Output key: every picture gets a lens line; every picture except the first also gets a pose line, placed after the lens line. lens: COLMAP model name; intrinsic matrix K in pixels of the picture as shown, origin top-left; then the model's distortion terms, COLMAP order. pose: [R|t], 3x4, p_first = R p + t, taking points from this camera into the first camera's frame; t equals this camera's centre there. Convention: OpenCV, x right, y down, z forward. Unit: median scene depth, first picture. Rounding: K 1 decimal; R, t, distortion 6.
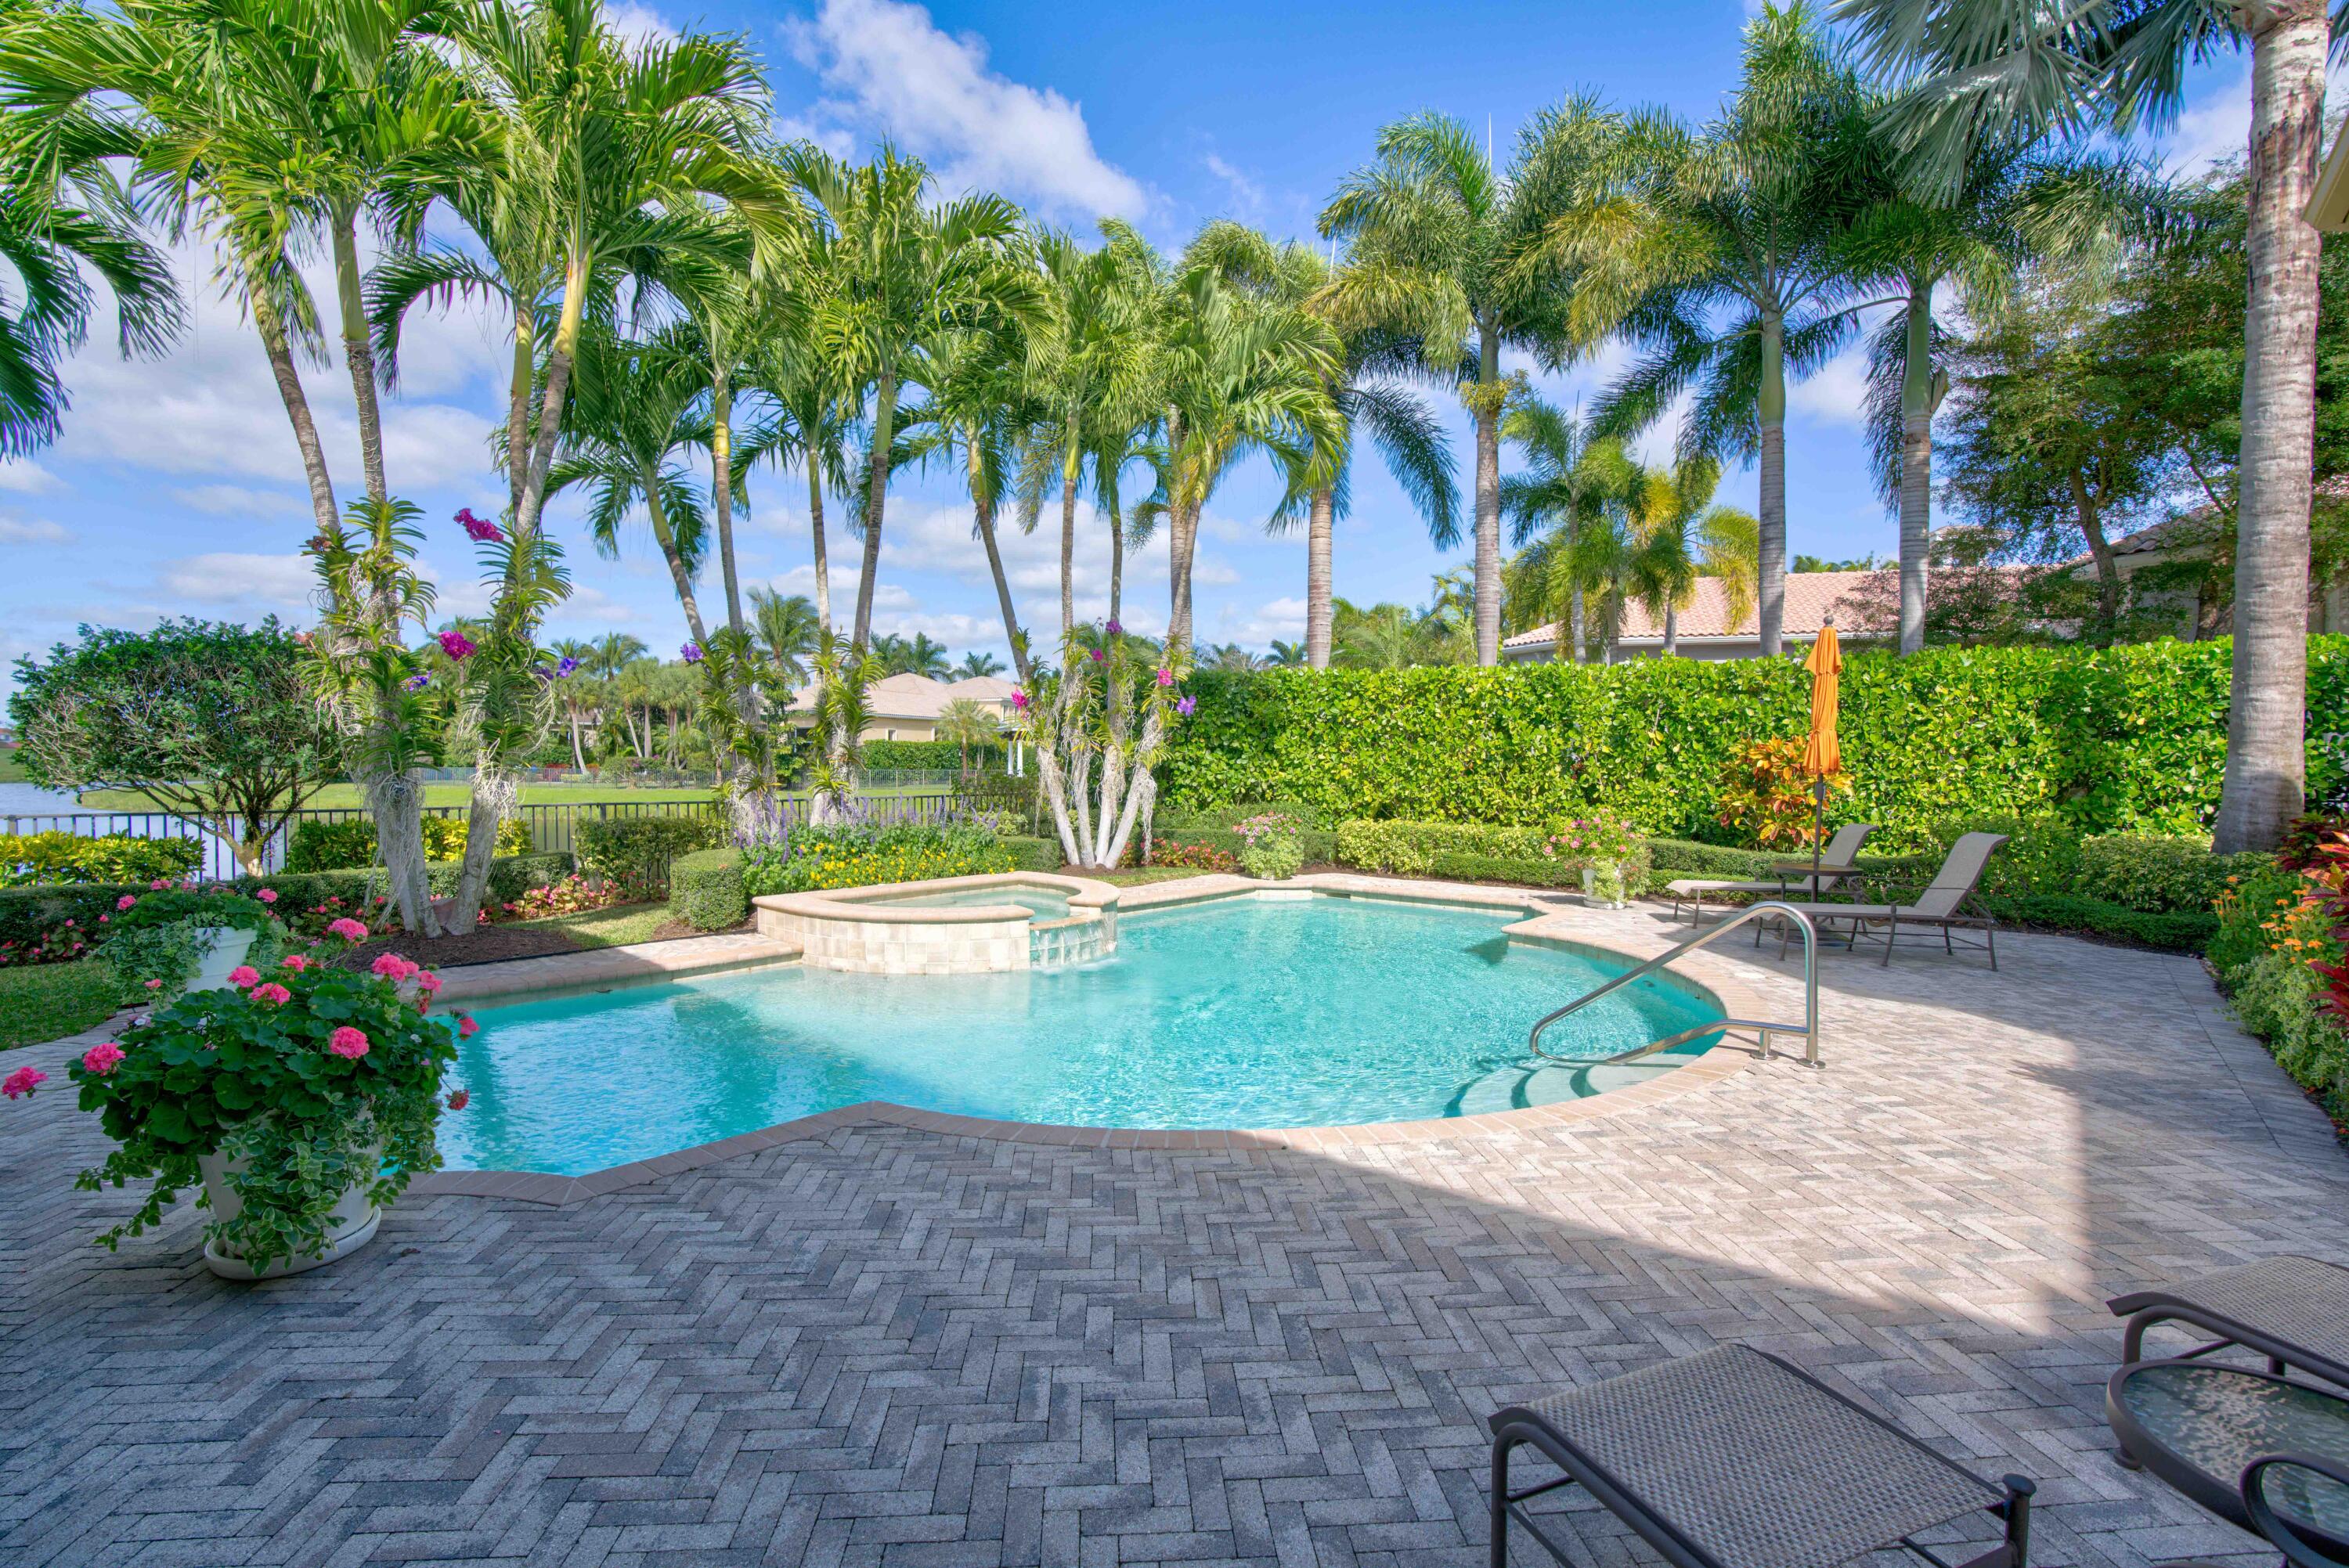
lens RADIAL K [[1068.3, 0, 1165.4], [0, 1068.3, 779.1], [0, 0, 1]] dist [-0.067702, 0.026123]
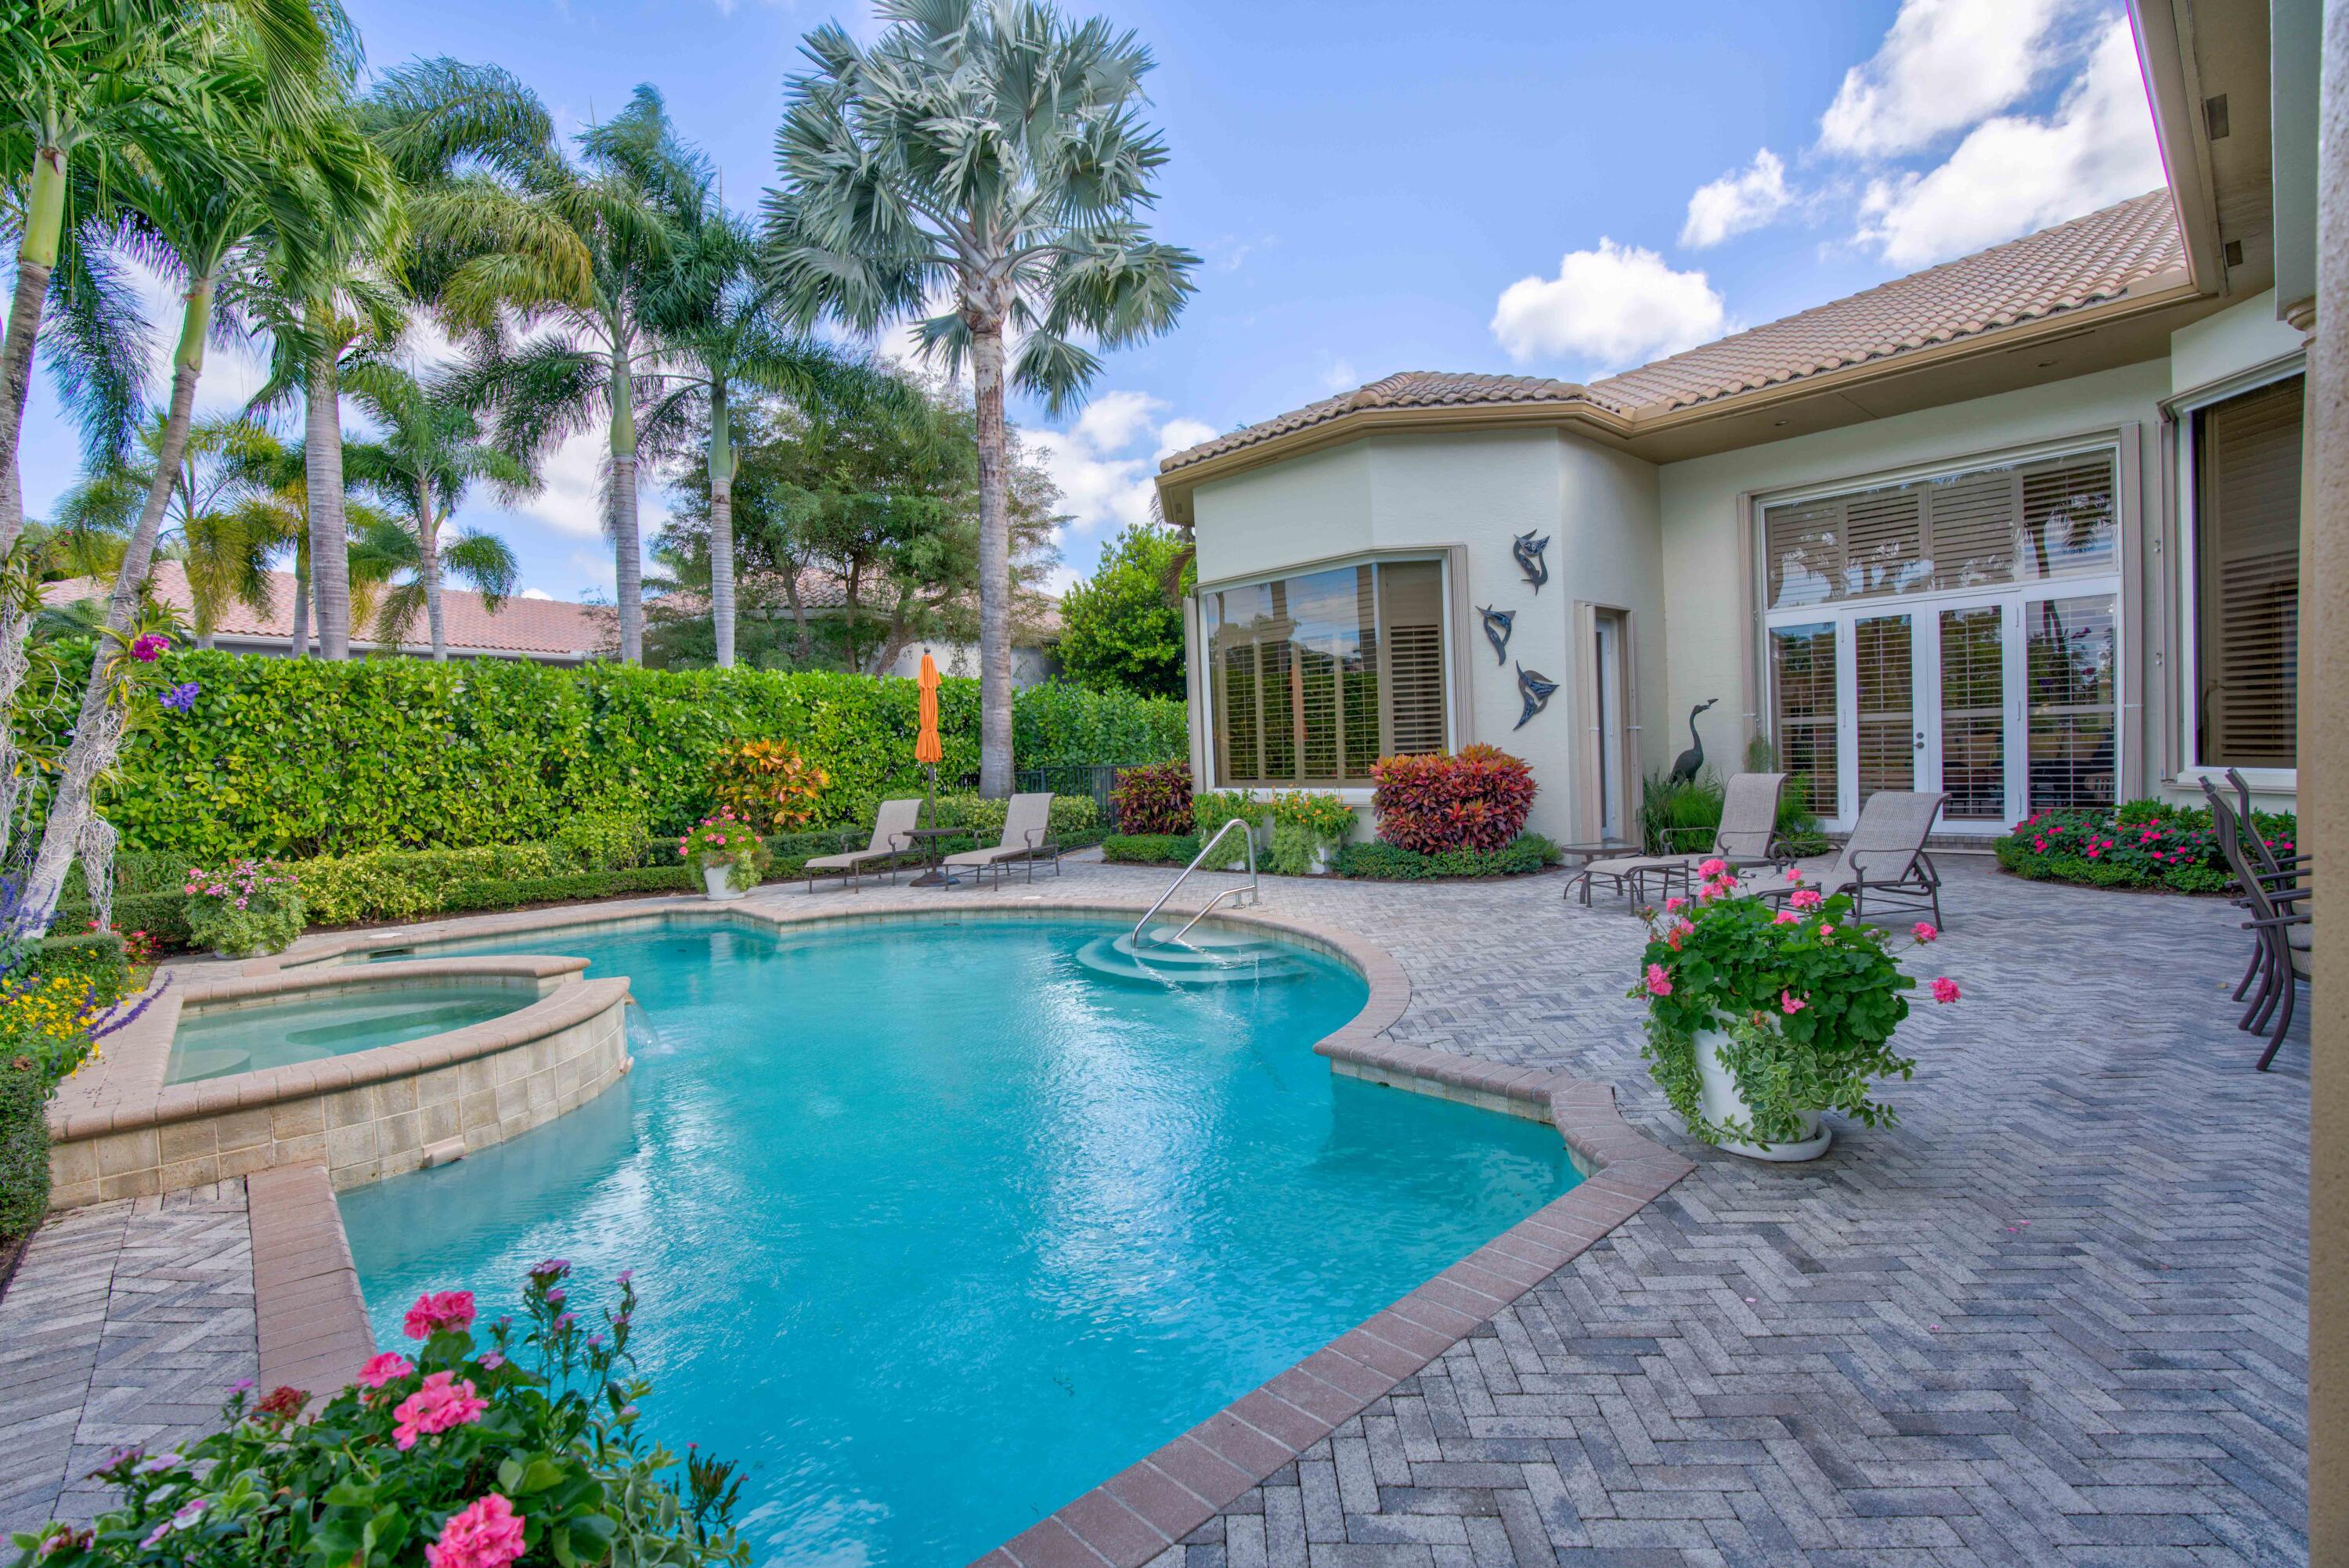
lens RADIAL K [[1068.3, 0, 1165.4], [0, 1068.3, 779.1], [0, 0, 1]] dist [-0.067702, 0.026123]
pose [[0.129888, -0.037593, 0.990816, -0.460777], [0.056662, 0.997929, 0.030435, -0.004920], [-0.989908, 0.052188, 0.131750, 0.338350]]
